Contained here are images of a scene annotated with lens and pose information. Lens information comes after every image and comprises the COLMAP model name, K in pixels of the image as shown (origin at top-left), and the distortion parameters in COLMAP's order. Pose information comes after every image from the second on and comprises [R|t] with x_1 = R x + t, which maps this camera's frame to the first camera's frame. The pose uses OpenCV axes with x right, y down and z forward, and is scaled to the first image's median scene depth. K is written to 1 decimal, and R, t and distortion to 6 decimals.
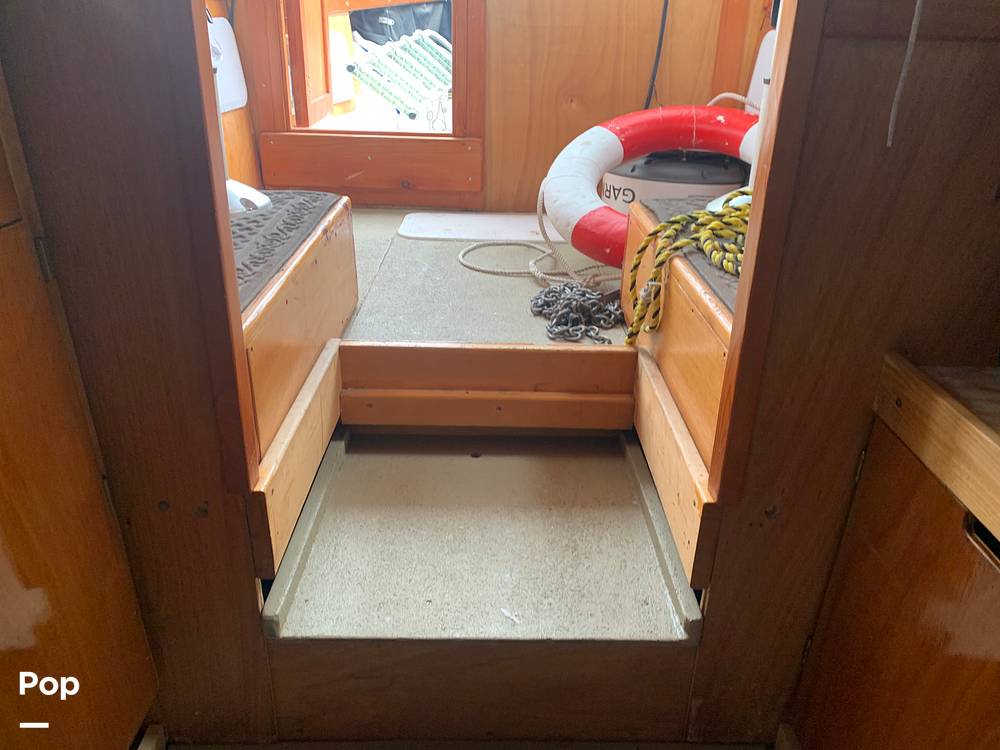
lens RADIAL K [[755.4, 0, 495.6], [0, 755.4, 365.5], [0, 0, 1]] dist [0.039412, -0.043291]
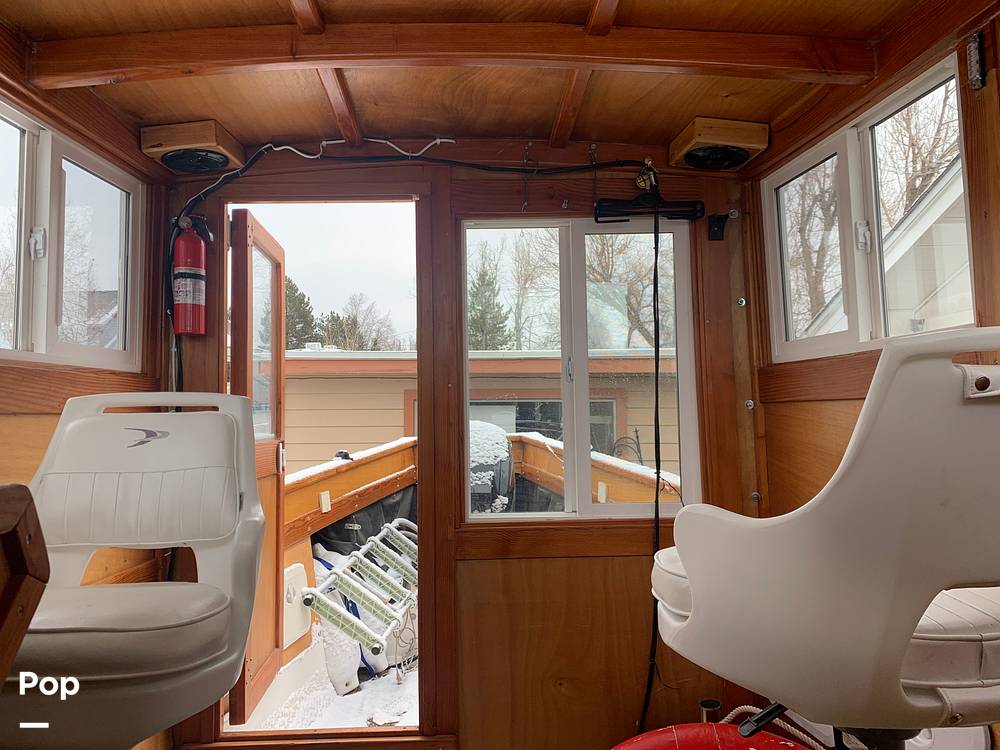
lens RADIAL K [[755.4, 0, 497.4], [0, 755.4, 366.6], [0, 0, 1]] dist [0.039412, -0.043291]
pose [[0.998356, -0.035938, 0.044644, 0.007512], [0.052733, 0.881125, -0.469934, -0.431062], [-0.022448, 0.471515, 0.881572, 0.146012]]
